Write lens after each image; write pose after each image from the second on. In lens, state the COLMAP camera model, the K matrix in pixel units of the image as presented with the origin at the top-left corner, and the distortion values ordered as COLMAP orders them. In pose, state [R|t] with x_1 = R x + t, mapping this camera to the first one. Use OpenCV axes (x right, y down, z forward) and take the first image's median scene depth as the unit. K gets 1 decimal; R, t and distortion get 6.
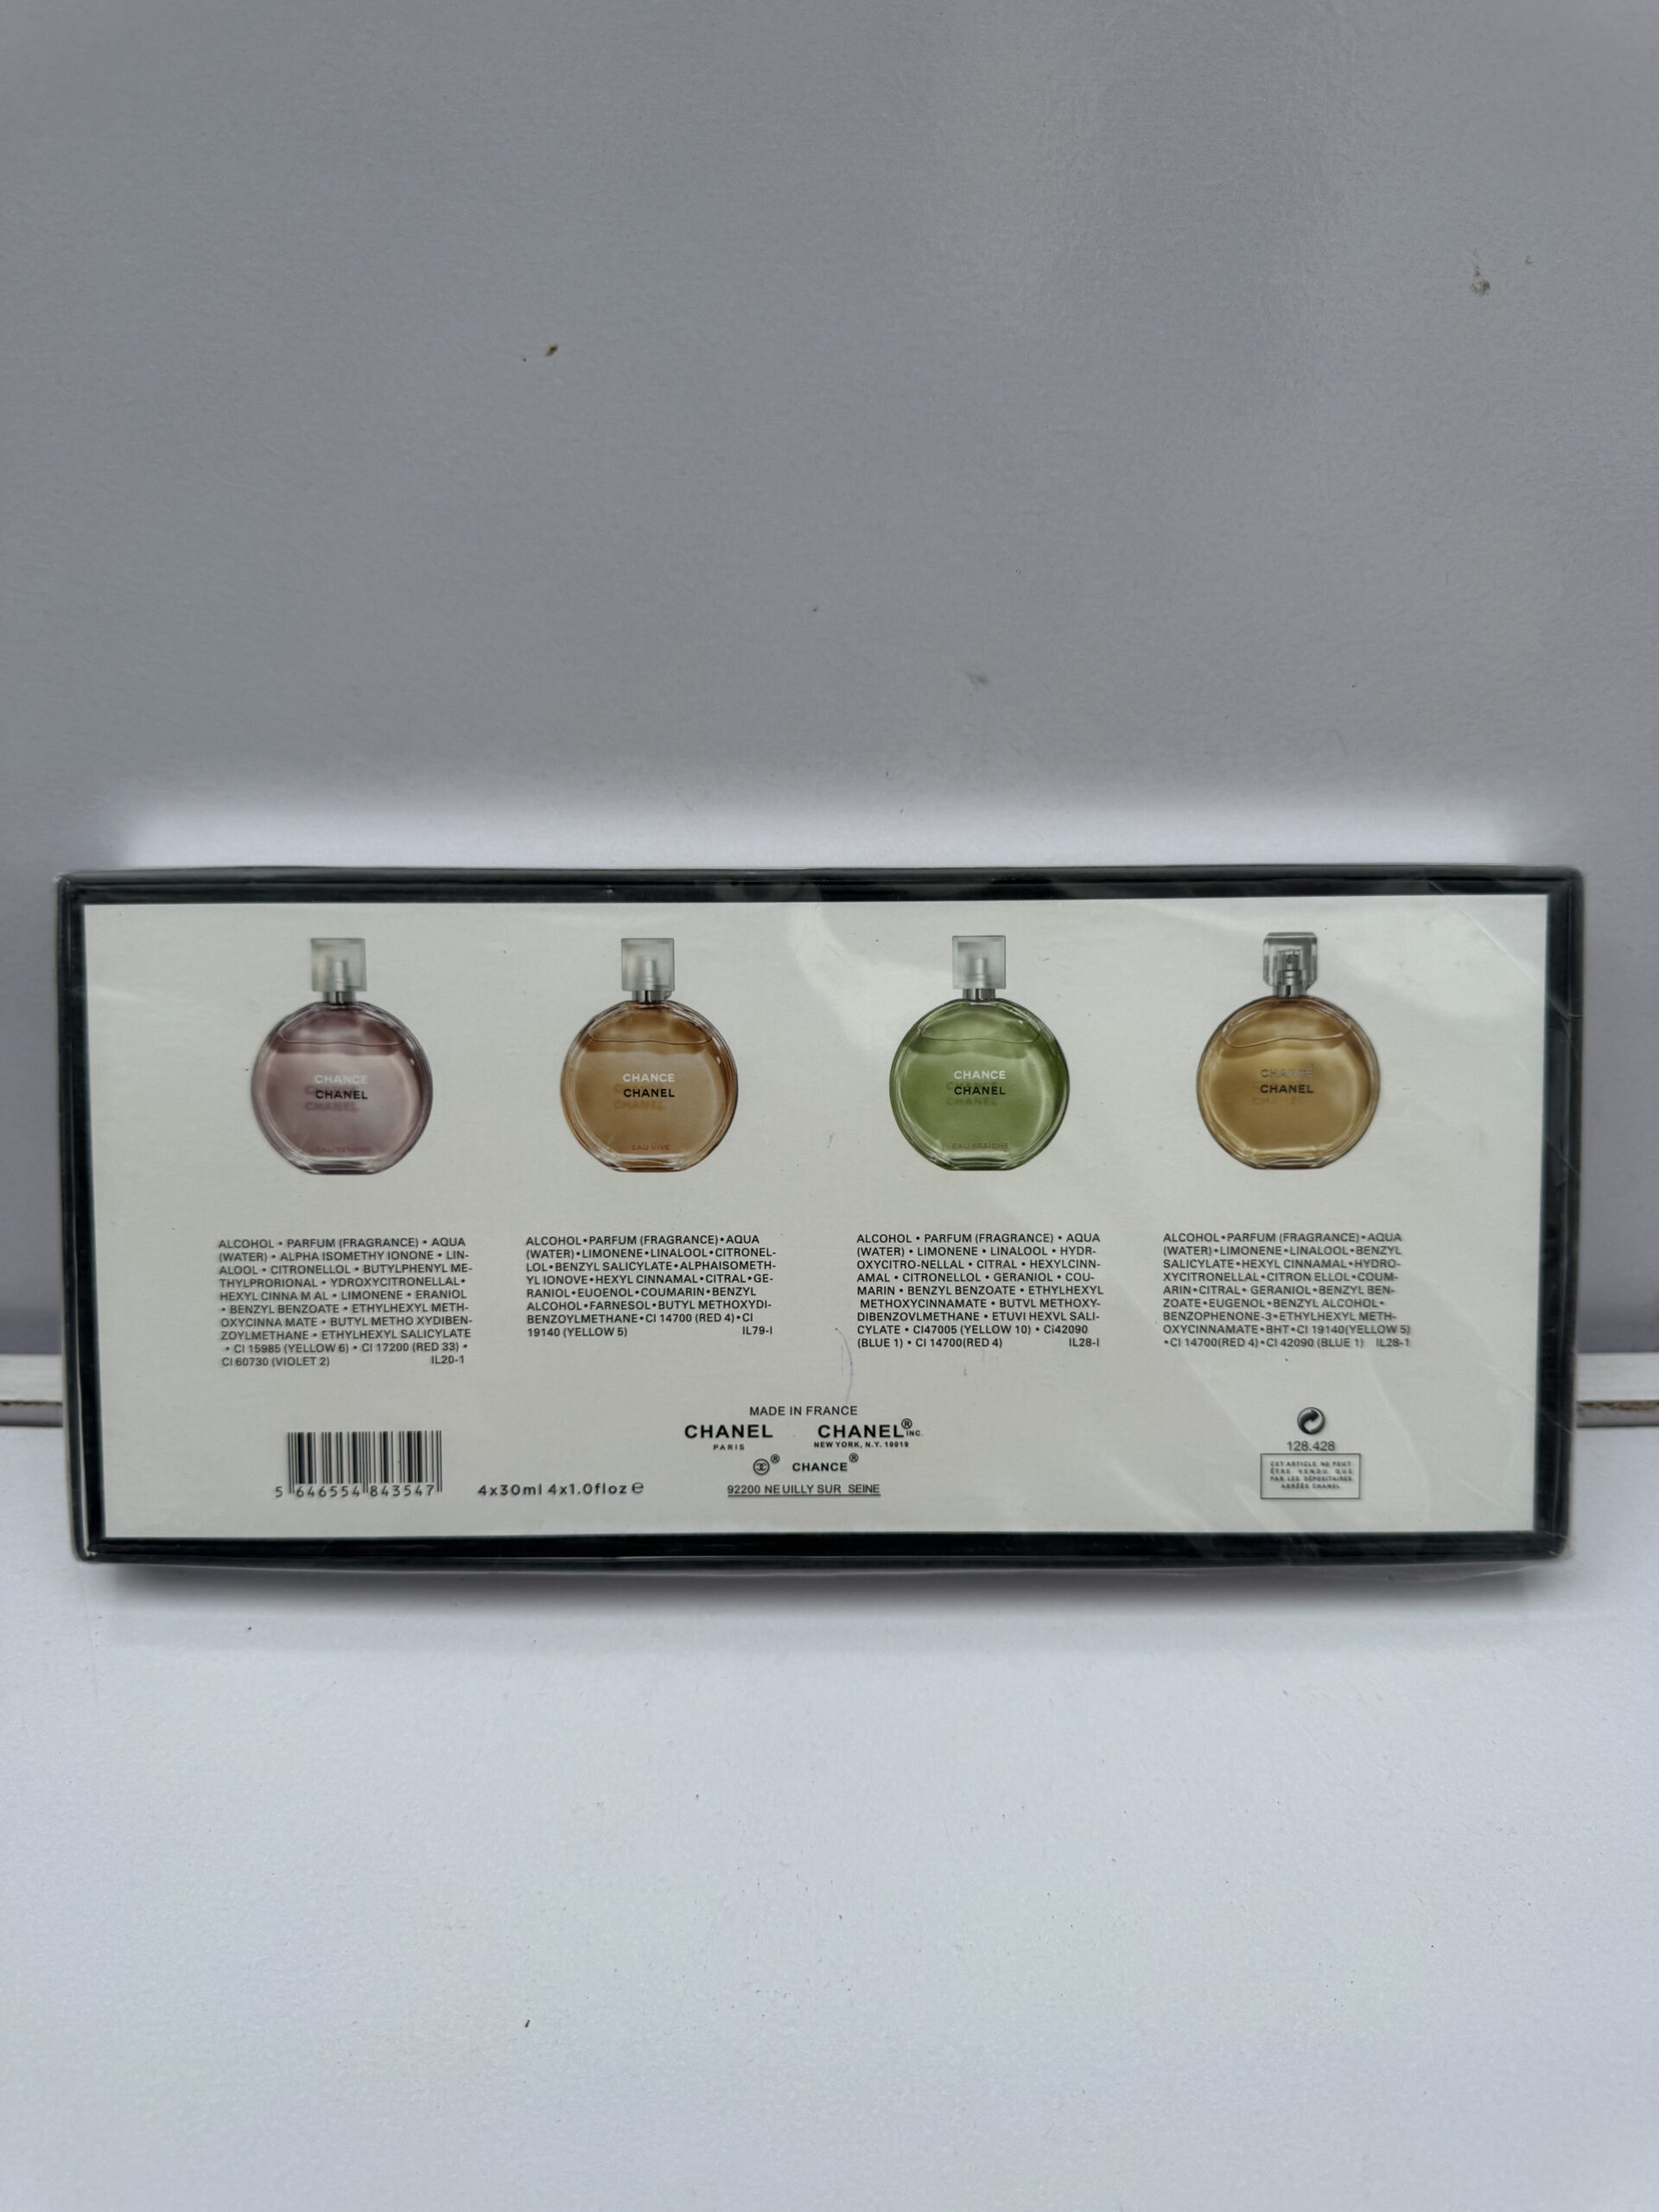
lens RADIAL K [[1631.7, 0, 829.5], [0, 1631.7, 1106.0], [0, 0, 1]] dist [-0.031829, 0.008169]
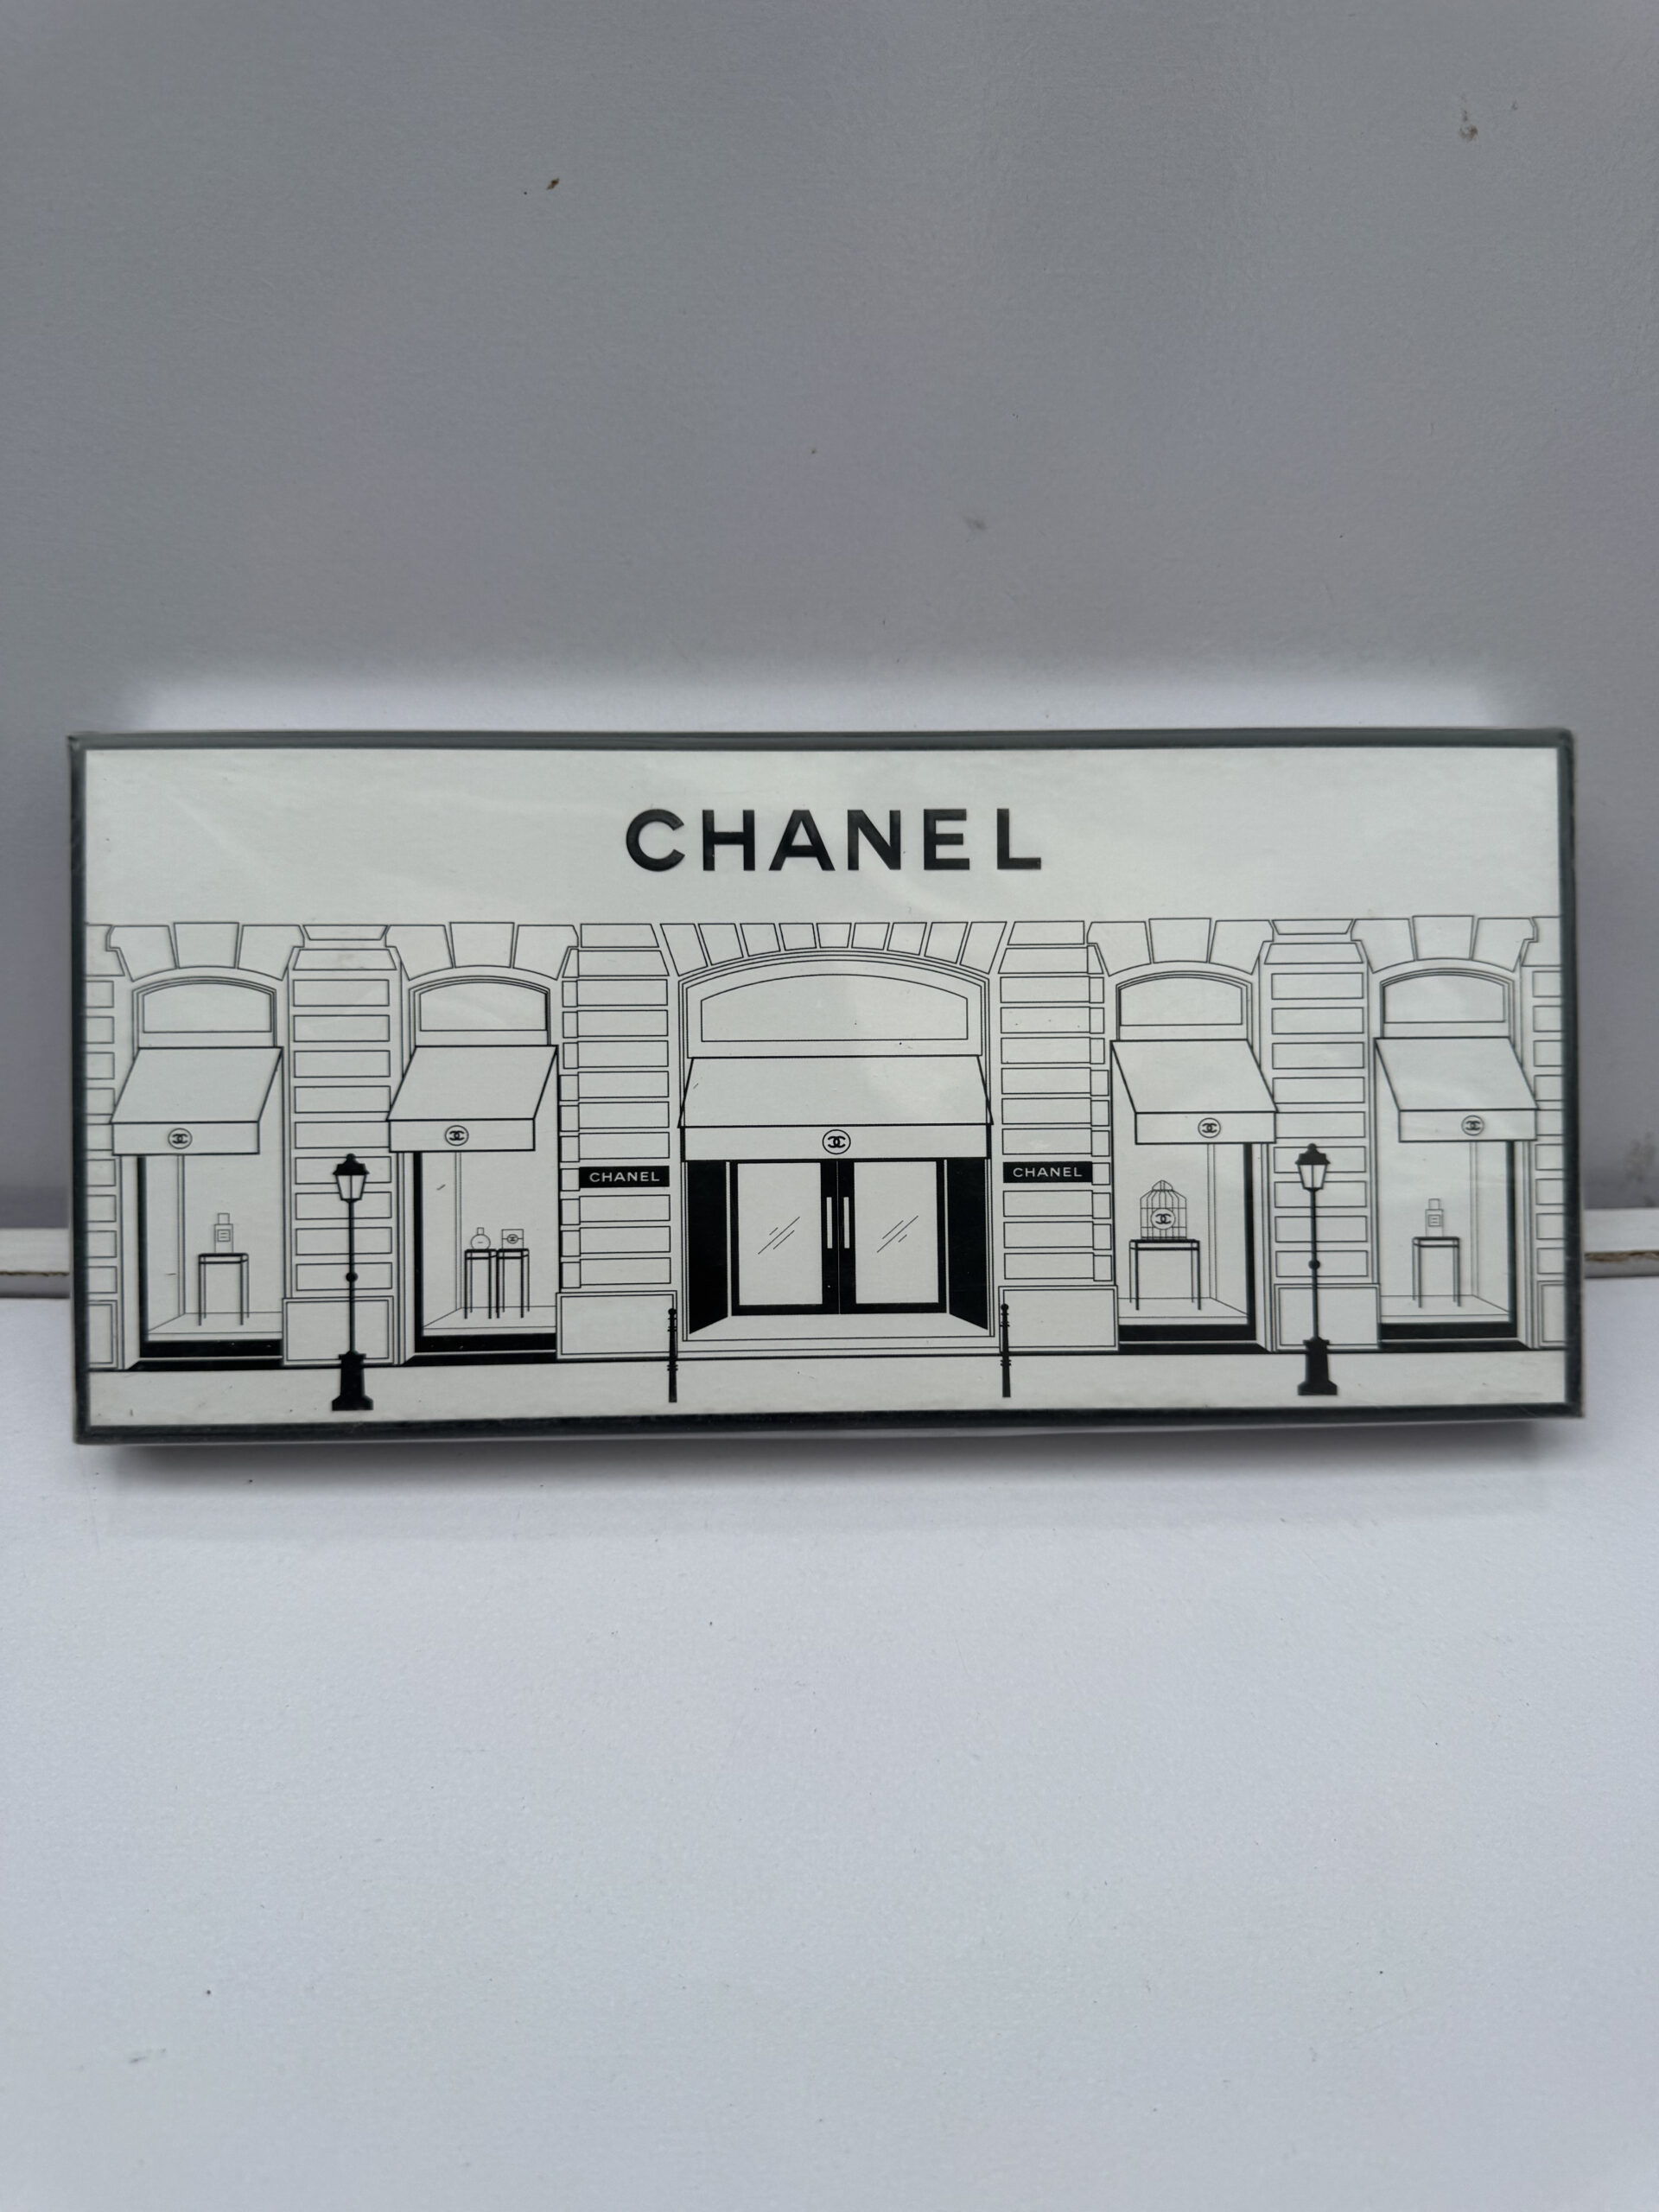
lens RADIAL K [[1631.7, 0, 829.5], [0, 1631.7, 1106.0], [0, 0, 1]] dist [-0.031829, 0.008169]
pose [[0.999138, -0.008092, 0.040725, -0.048048], [0.007728, 0.999929, 0.009098, 0.098333], [-0.040795, -0.008775, 0.999129, -0.007579]]
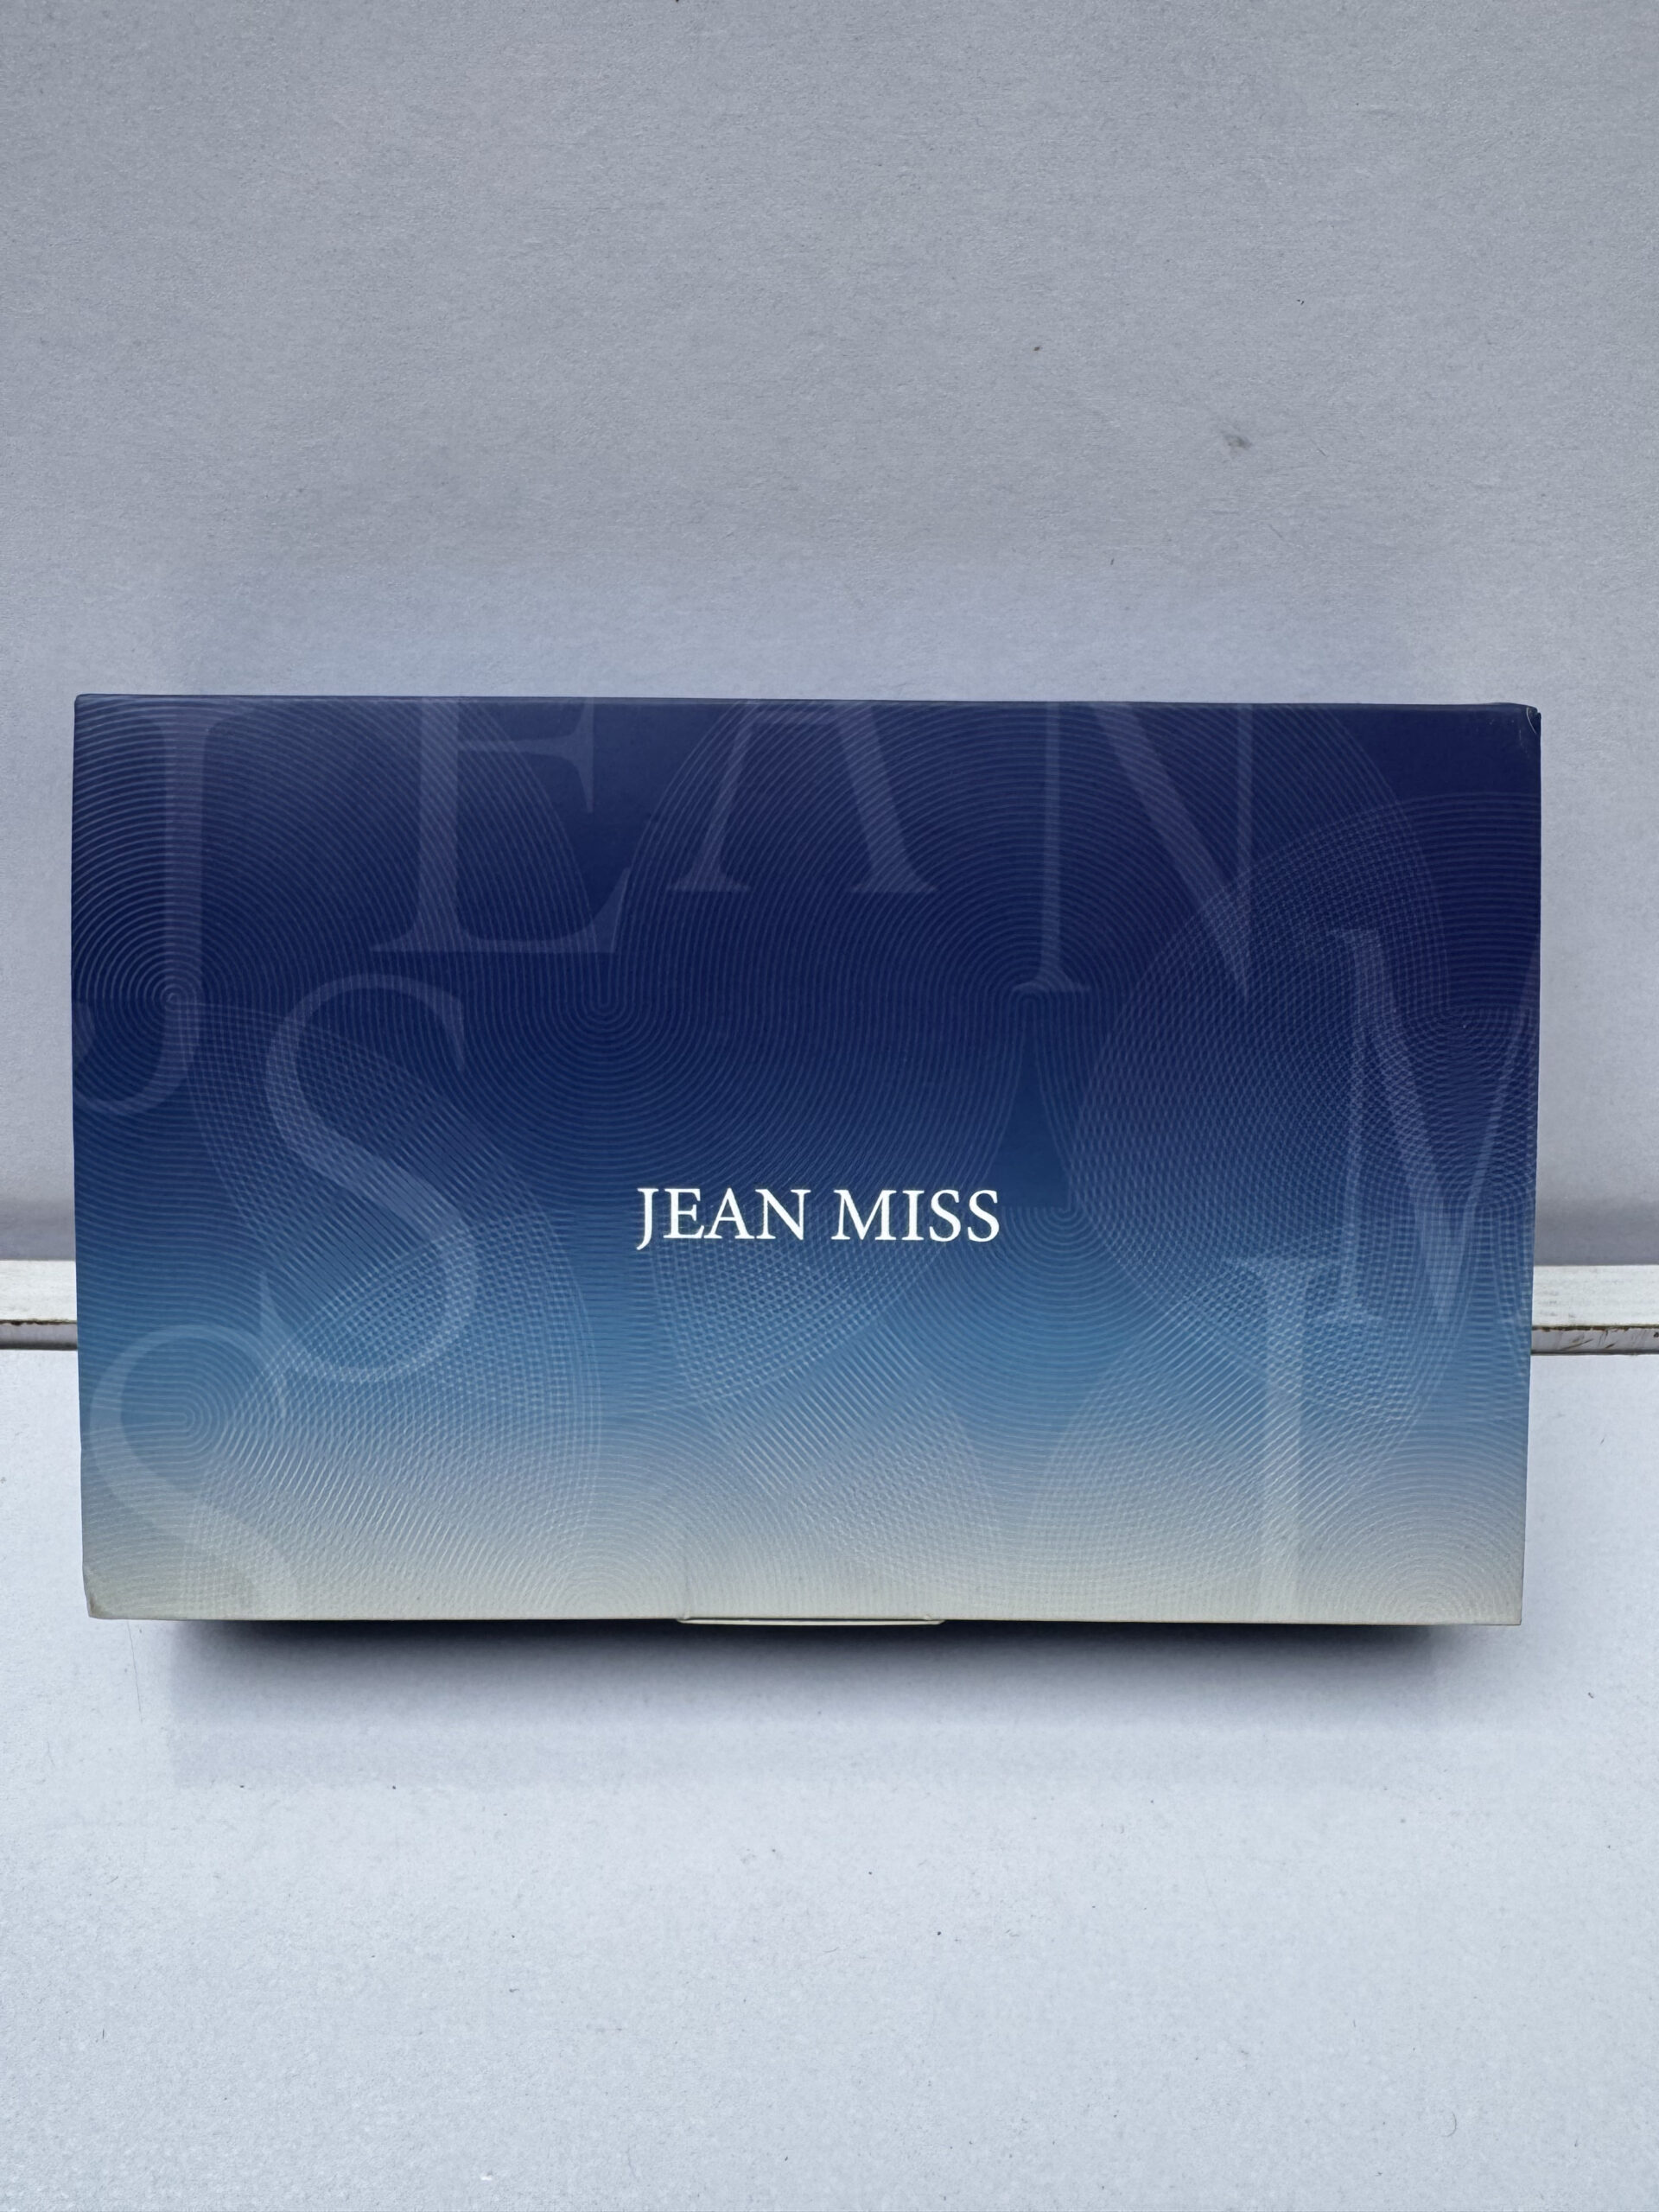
lens RADIAL K [[1563.7, 0, 834.0], [0, 1563.7, 1004.8], [0, 0, 1]] dist [0.003139, -0.001055]
pose [[0.999863, 0.003085, 0.016251, -0.130560], [-0.004054, 0.998193, 0.059948, -0.039154], [-0.016037, -0.060006, 0.998069, 0.252977]]
